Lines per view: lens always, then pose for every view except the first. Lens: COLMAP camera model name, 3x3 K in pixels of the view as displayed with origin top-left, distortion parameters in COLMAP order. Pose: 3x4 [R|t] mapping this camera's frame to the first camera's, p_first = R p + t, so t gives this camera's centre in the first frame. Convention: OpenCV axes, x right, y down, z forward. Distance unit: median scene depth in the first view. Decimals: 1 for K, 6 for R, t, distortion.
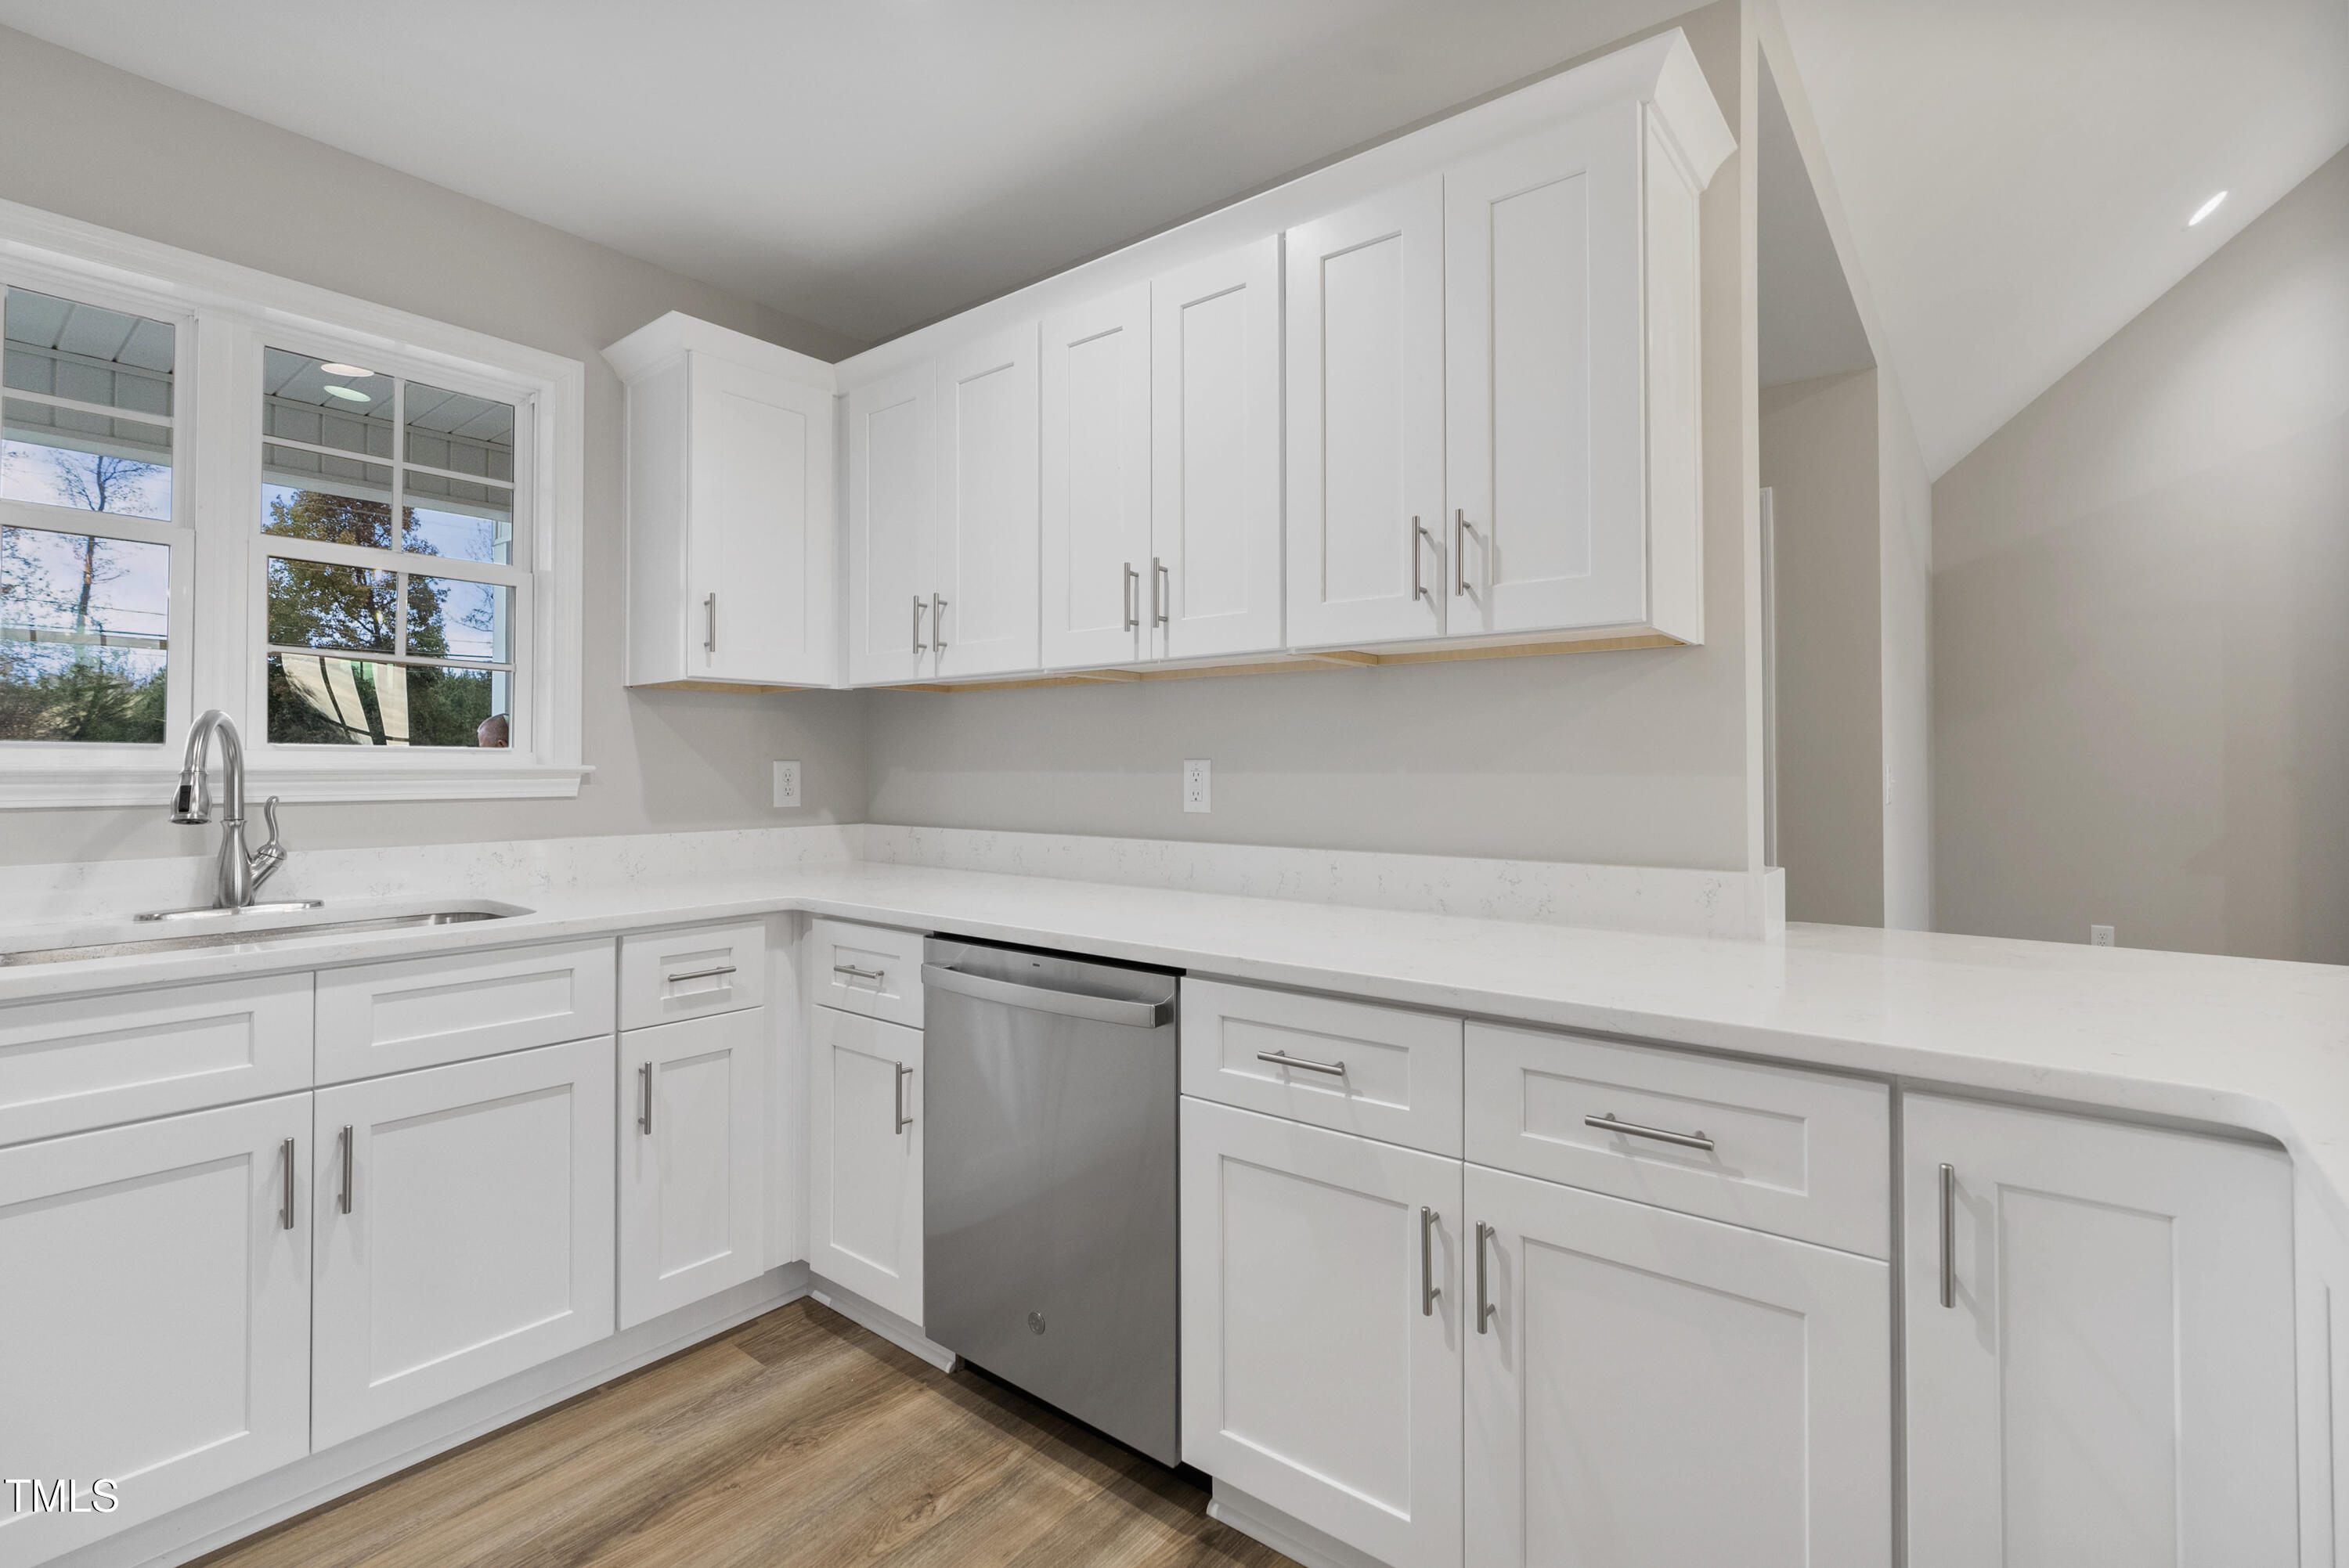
lens RADIAL K [[1082.2, 0, 1173.7], [0, 1082.2, 739.6], [0, 0, 1]] dist [-0.000207, 0.000218]
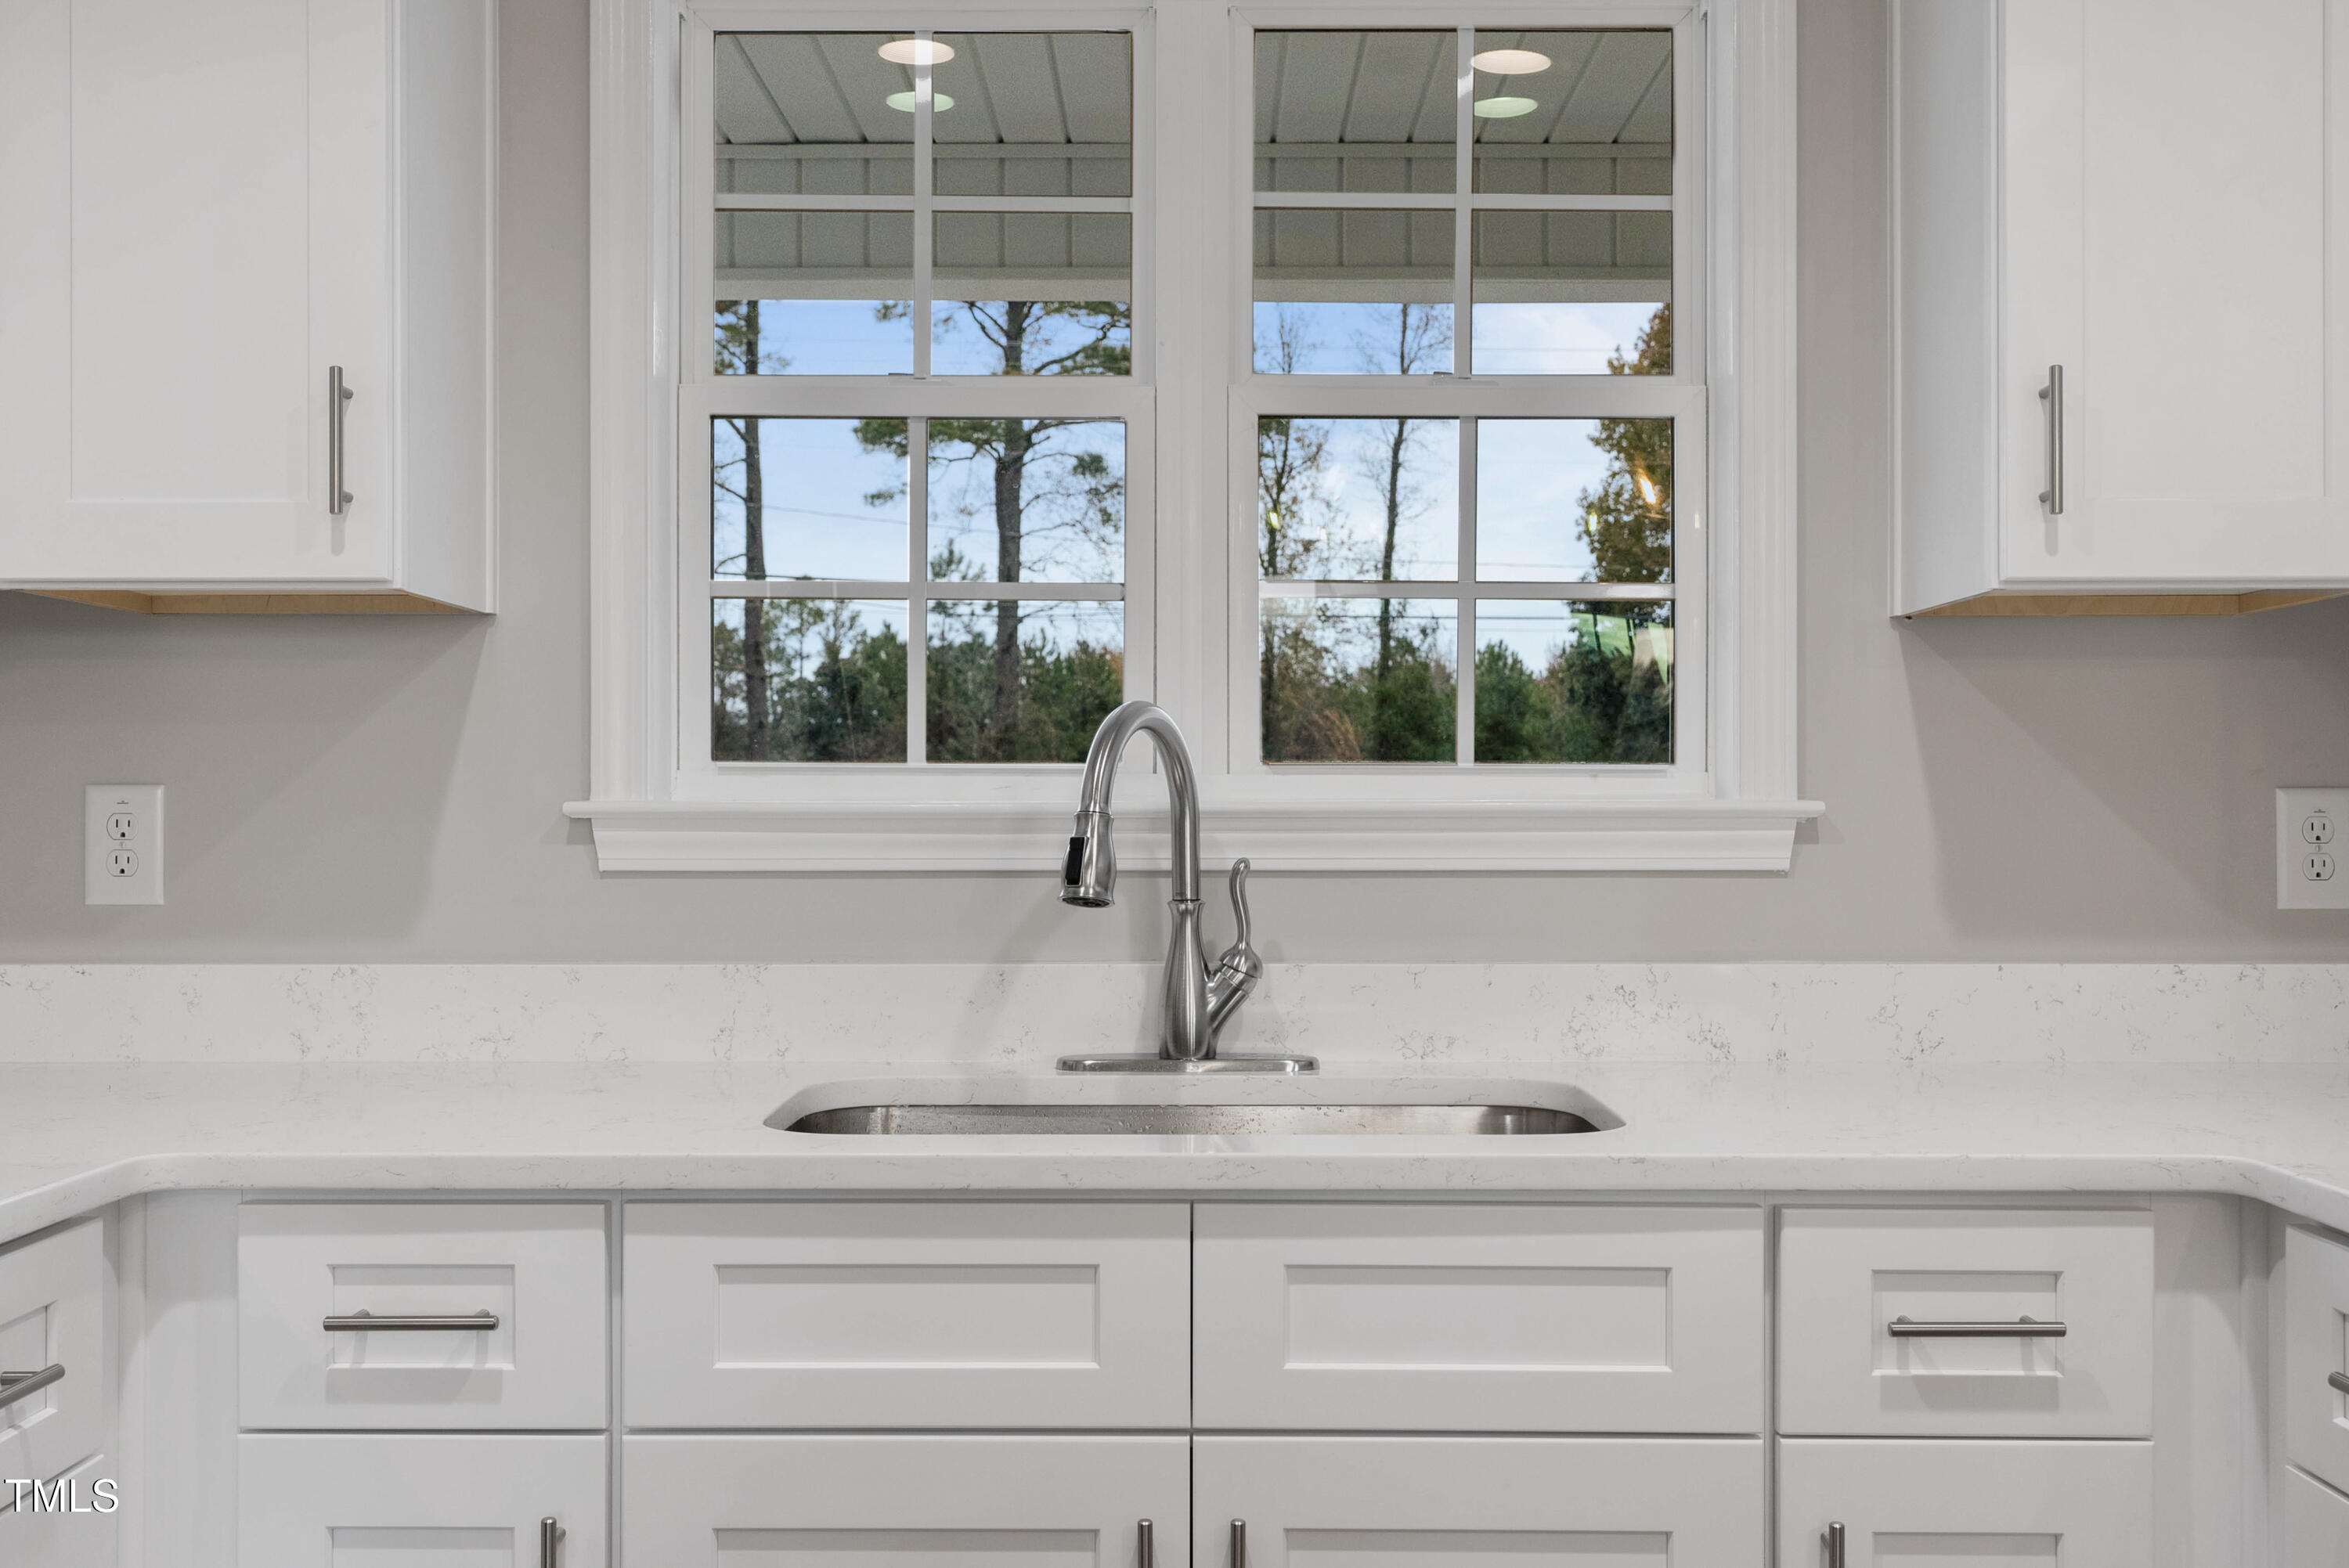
lens RADIAL K [[2289.5, 0, 1174.5], [0, 2289.5, 784.0], [0, 0, 1]] dist [0.003245, 0.008524]
pose [[0.613638, -0.008339, -0.789544, 0.046338], [0.020522, 0.999775, 0.005390, 0.008135], [0.789321, -0.019510, 0.613671, 0.269094]]
